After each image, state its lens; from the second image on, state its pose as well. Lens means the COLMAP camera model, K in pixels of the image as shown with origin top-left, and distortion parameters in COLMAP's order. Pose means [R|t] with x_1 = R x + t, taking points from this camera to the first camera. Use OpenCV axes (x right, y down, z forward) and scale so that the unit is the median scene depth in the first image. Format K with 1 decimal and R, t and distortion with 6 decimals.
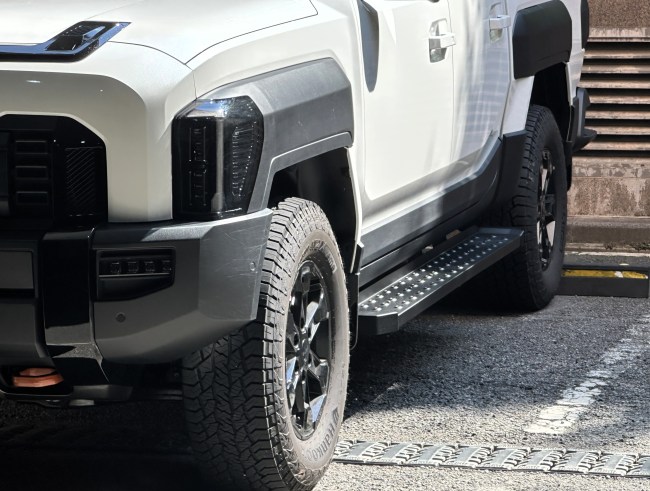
lens RADIAL K [[2479.1, 0, 325.6], [0, 2479.1, 245.0], [0, 0, 1]] dist [-0.246979, 0.000000]
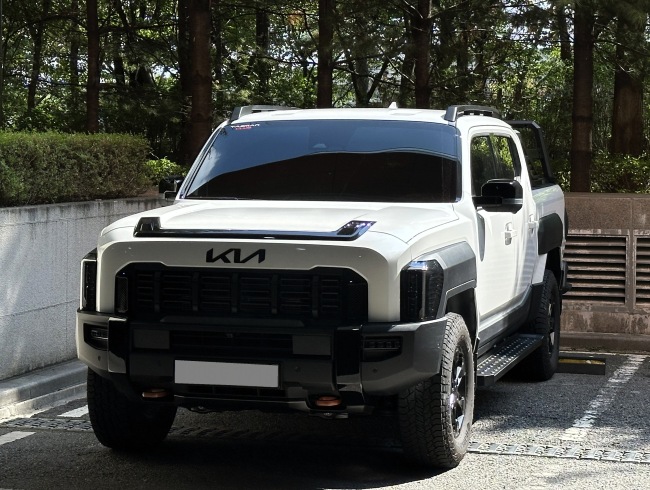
lens RADIAL K [[1473.0, 0, 343.5], [0, 1473.0, 207.2], [0, 0, 1]] dist [0.066669, 0.000000]
pose [[0.999889, 0.014421, -0.003624, -0.091315], [-0.014713, 0.994753, -0.101242, 0.016764], [0.002145, 0.101284, 0.994855, -0.160420]]
